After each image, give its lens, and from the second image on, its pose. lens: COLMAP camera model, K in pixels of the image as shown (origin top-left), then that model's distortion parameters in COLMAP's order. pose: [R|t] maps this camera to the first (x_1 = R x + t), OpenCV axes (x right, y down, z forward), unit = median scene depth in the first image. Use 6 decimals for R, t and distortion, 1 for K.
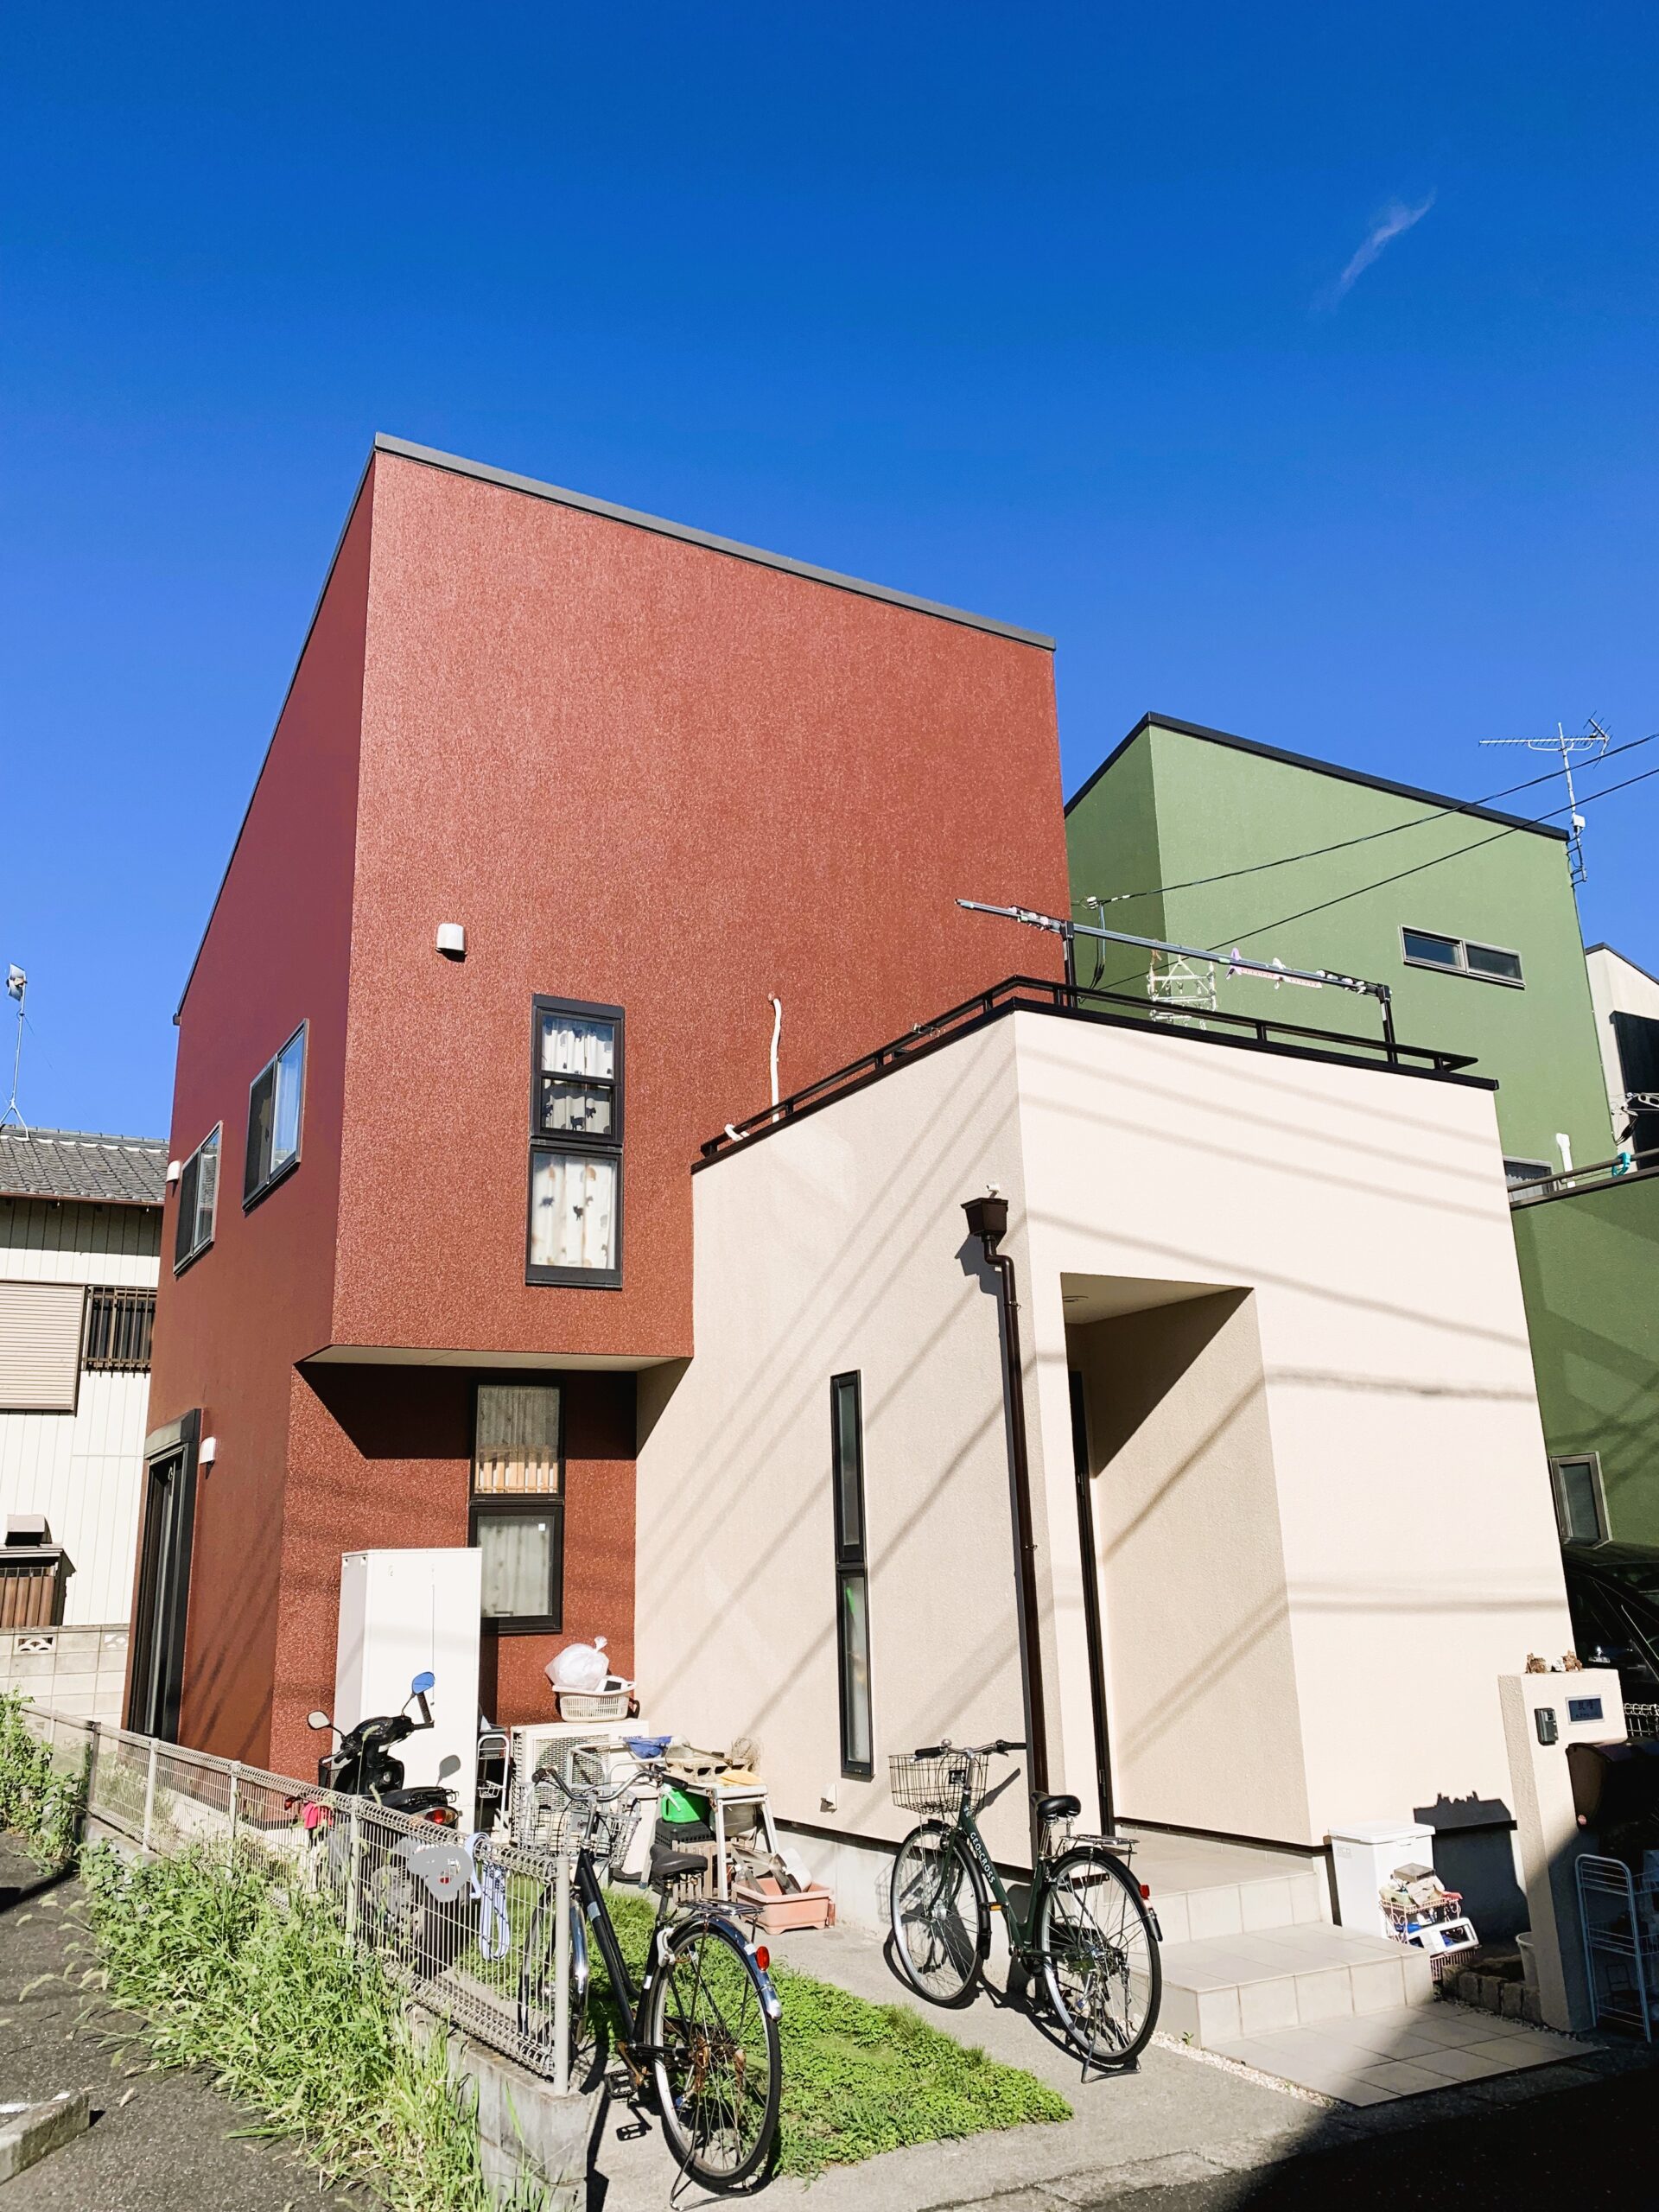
lens RADIAL K [[1688.7, 0, 813.3], [0, 1688.7, 1108.9], [0, 0, 1]] dist [-0.007981, 0.002211]
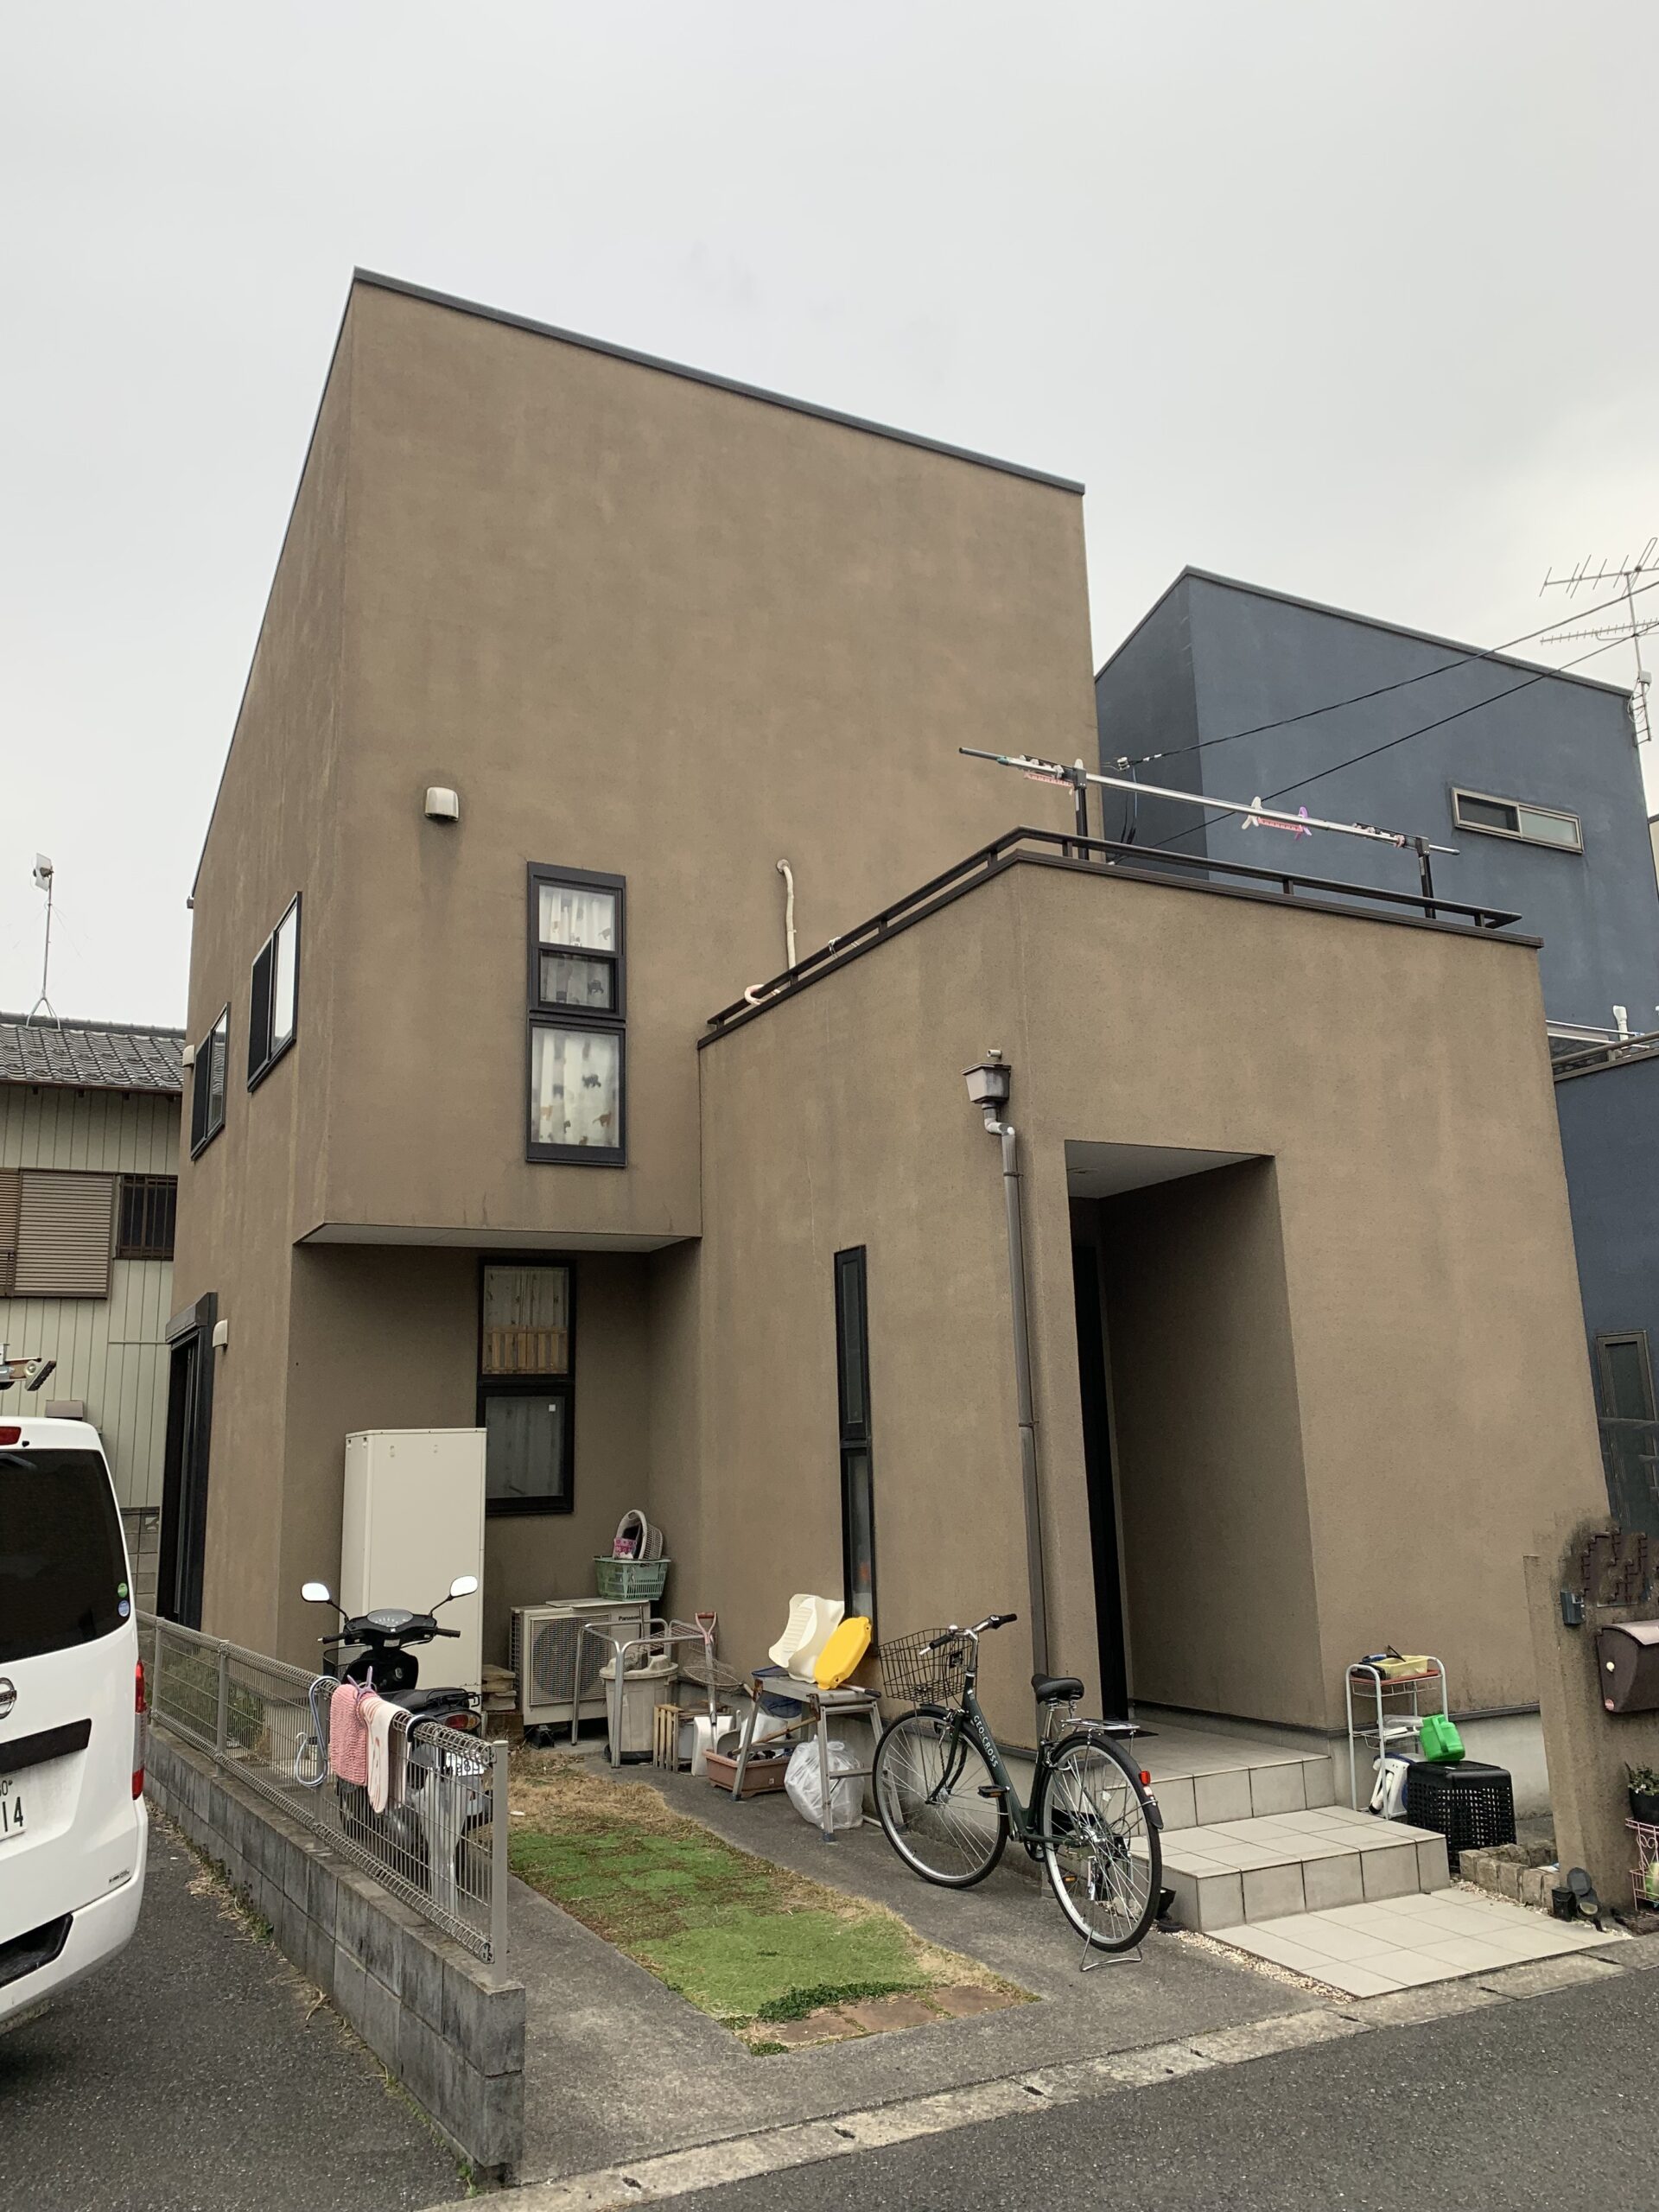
lens RADIAL K [[1688.7, 0, 813.3], [0, 1688.7, 1108.9], [0, 0, 1]] dist [-0.007981, 0.002211]
pose [[0.999353, -0.006677, -0.035342, 0.029938], [0.008879, 0.998004, 0.062519, 0.014398], [0.034855, -0.062792, 0.997418, 0.038513]]
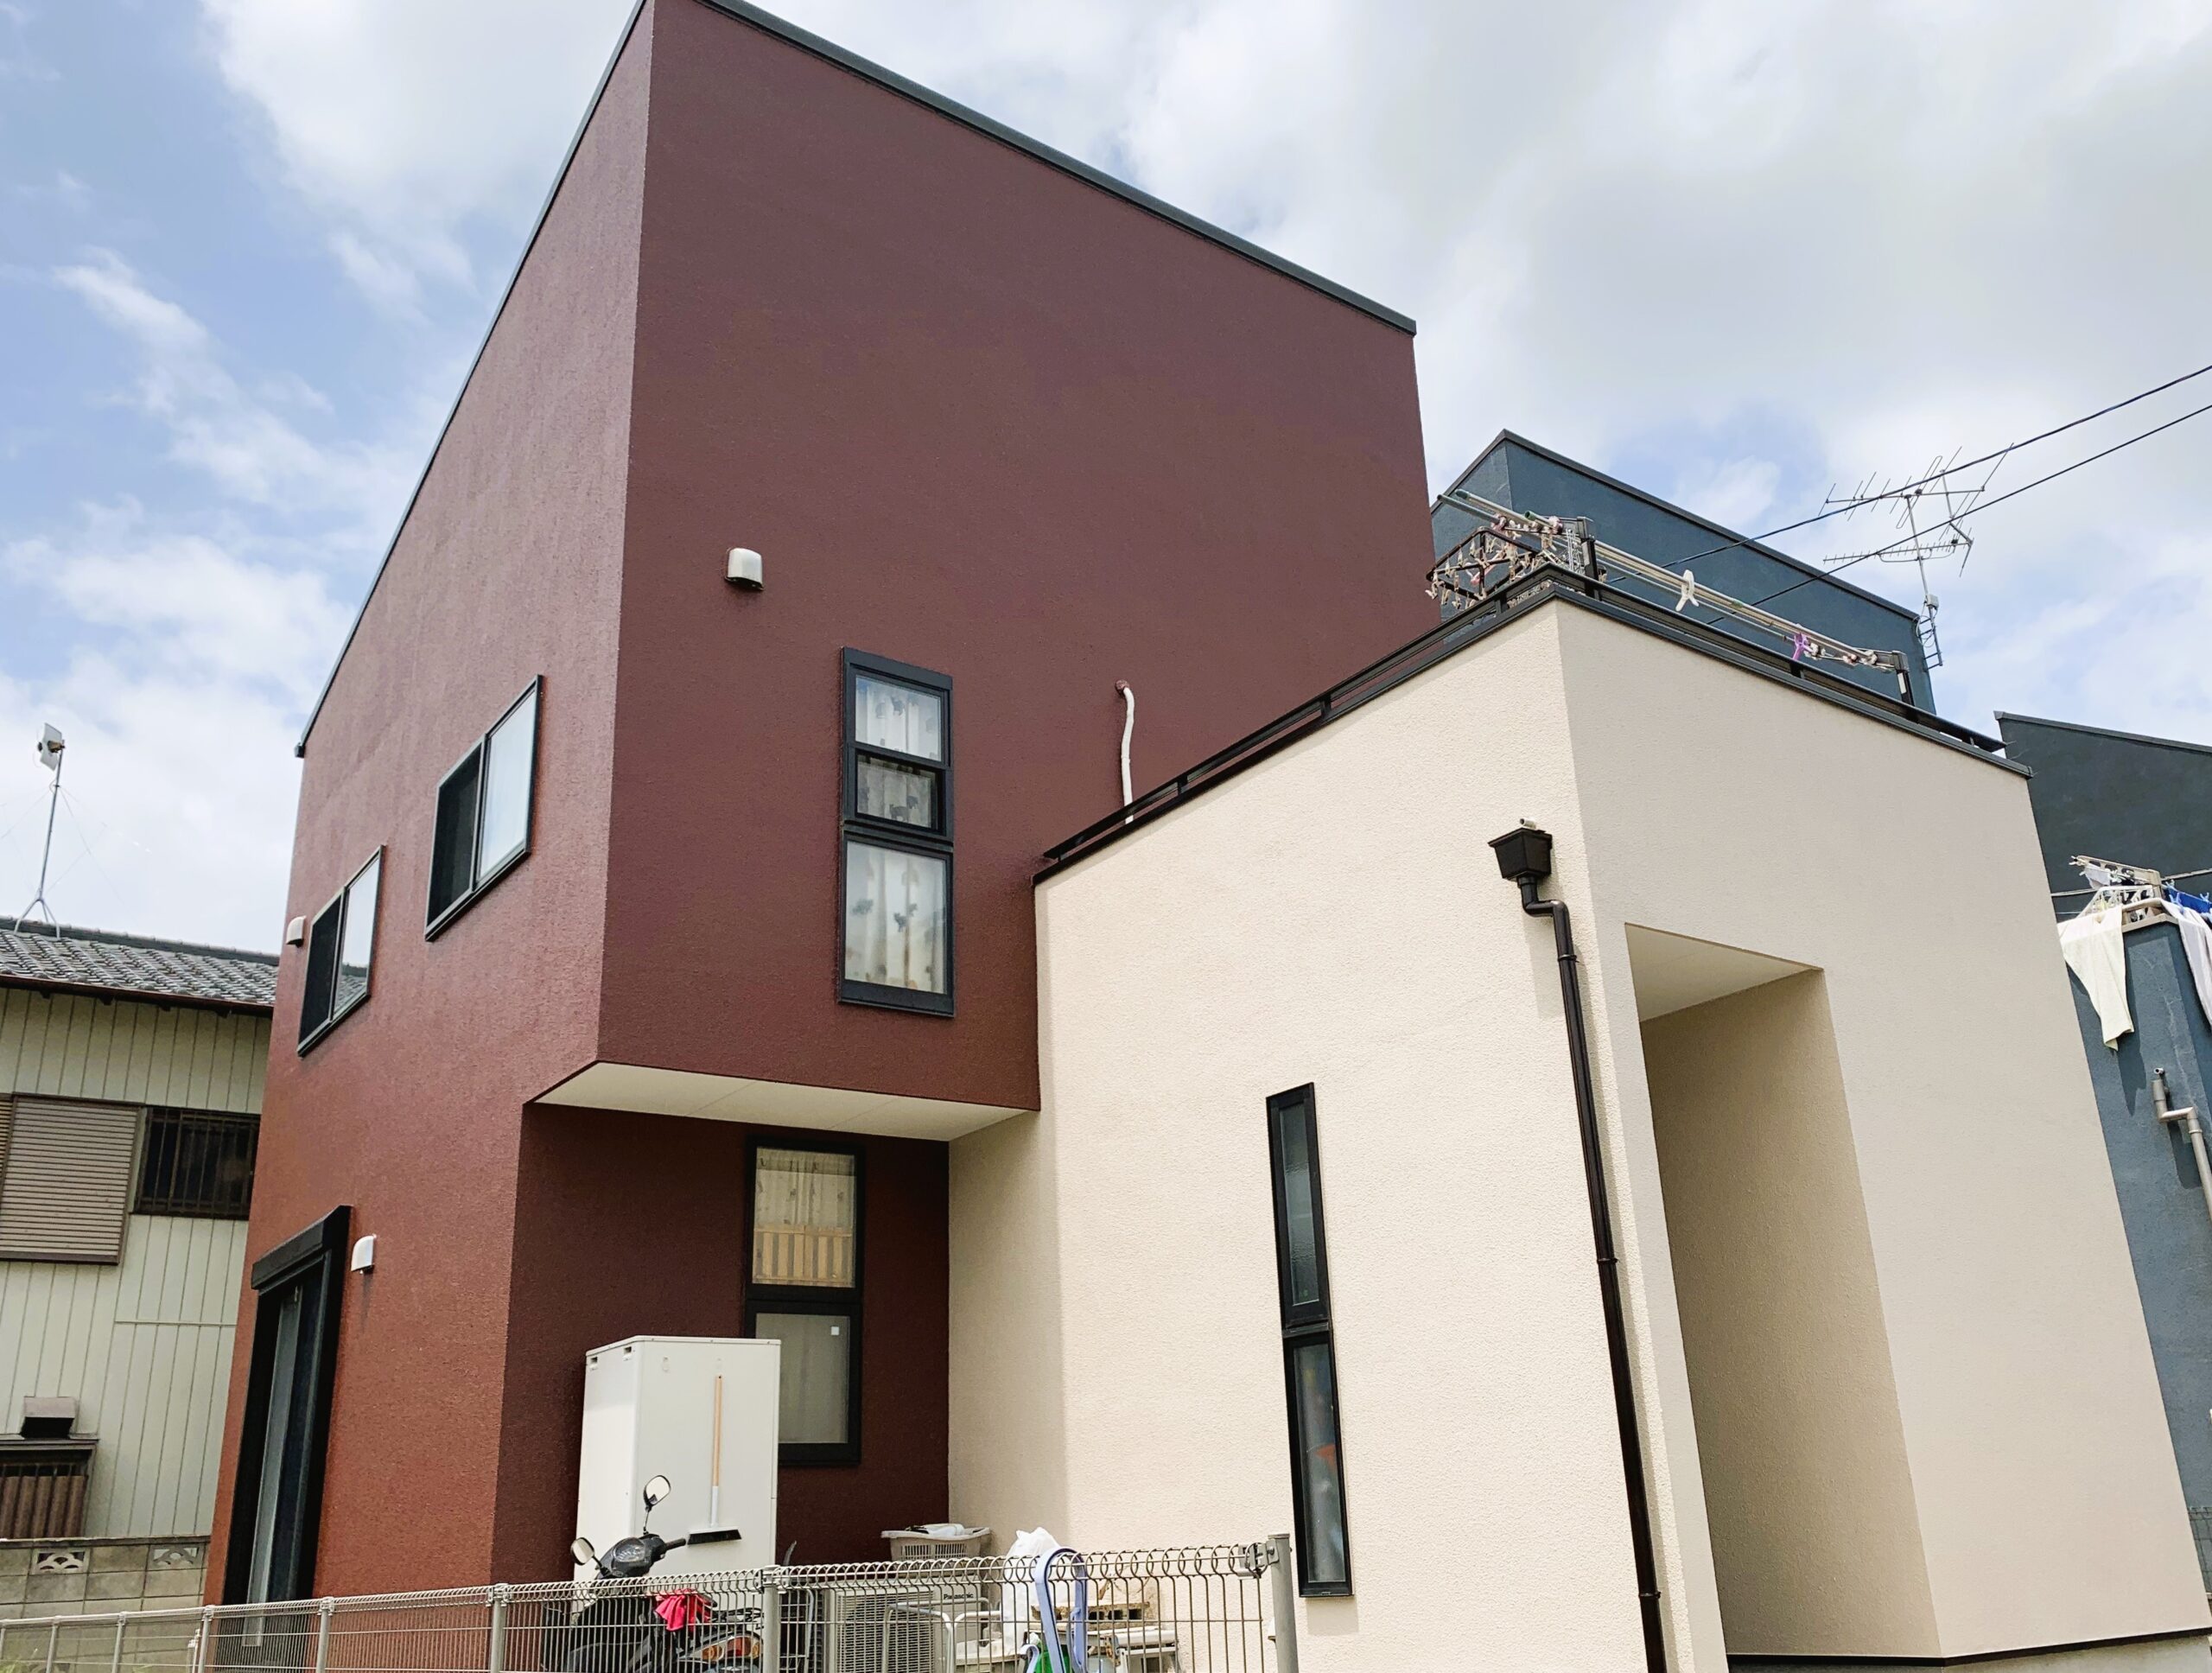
lens RADIAL K [[1866.5, 0, 1167.8], [0, 1866.5, 905.2], [0, 0, 1]] dist [-0.003964, -0.008830]
pose [[0.991138, 0.026551, 0.130155, -0.135223], [-0.017740, 0.997500, -0.068399, 0.116439], [-0.131646, 0.065484, 0.989132, 0.130614]]
